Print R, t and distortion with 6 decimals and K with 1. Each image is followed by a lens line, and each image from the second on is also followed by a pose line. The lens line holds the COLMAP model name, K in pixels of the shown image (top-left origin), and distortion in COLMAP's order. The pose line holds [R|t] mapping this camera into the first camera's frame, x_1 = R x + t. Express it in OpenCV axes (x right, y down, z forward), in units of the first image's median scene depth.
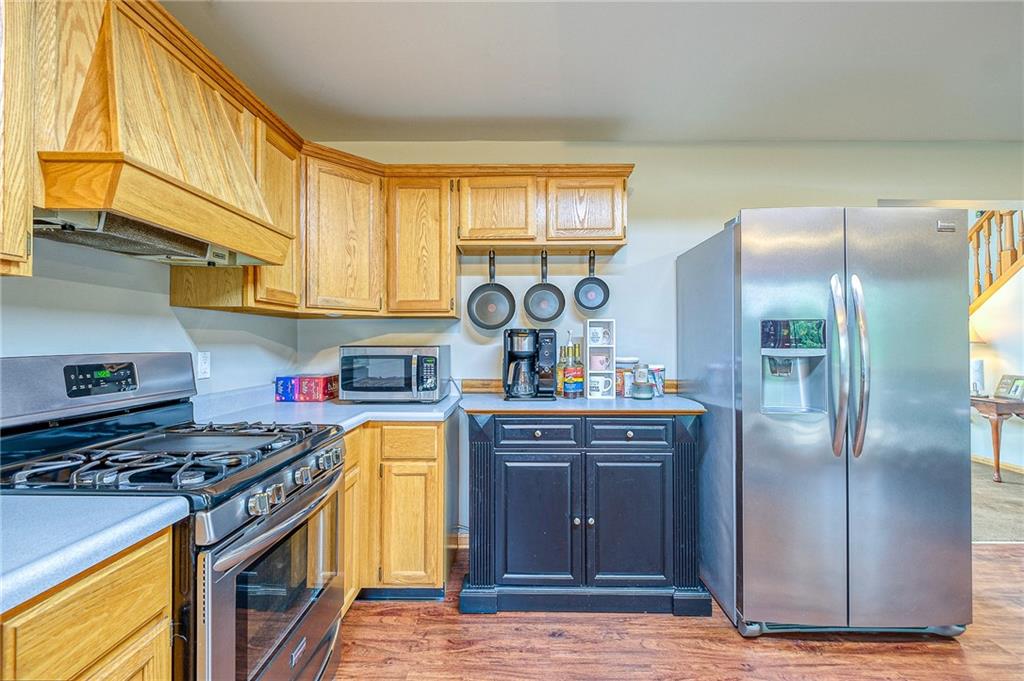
lens RADIAL K [[447.3, 0, 514.7], [0, 447.3, 337.8], [0, 0, 1]] dist [0.001591, -0.000292]
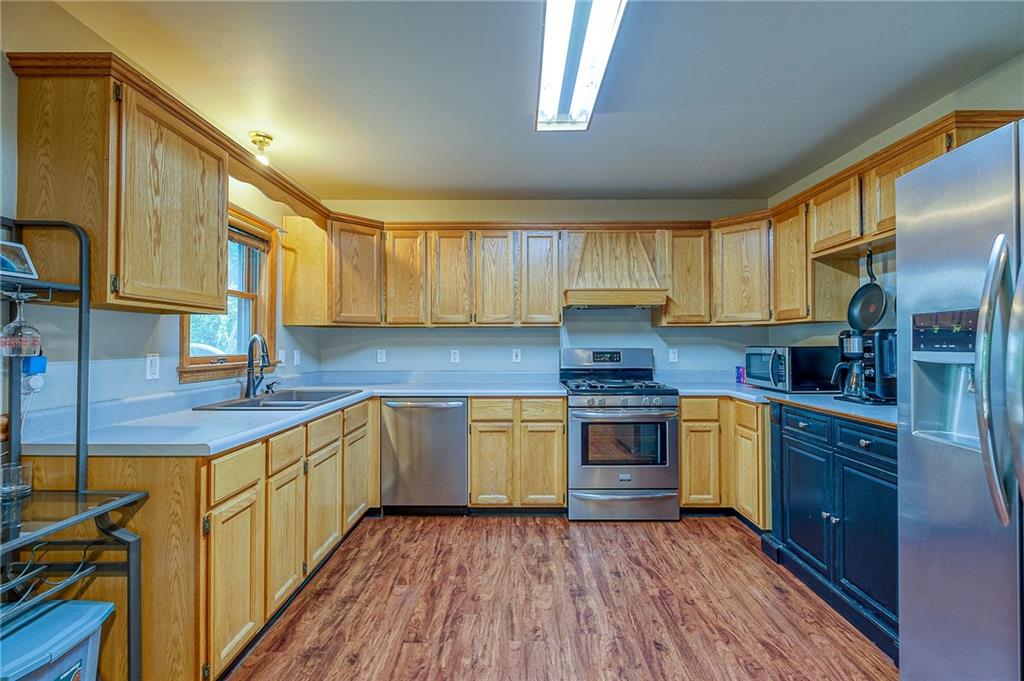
lens RADIAL K [[447.3, 0, 514.2], [0, 447.3, 339.4], [0, 0, 1]] dist [0.001591, -0.000292]
pose [[-0.000154, -0.010812, -0.999942, 1.324767], [0.010945, 0.999882, -0.010813, 0.004609], [0.999940, -0.010946, -0.000036, 0.311131]]
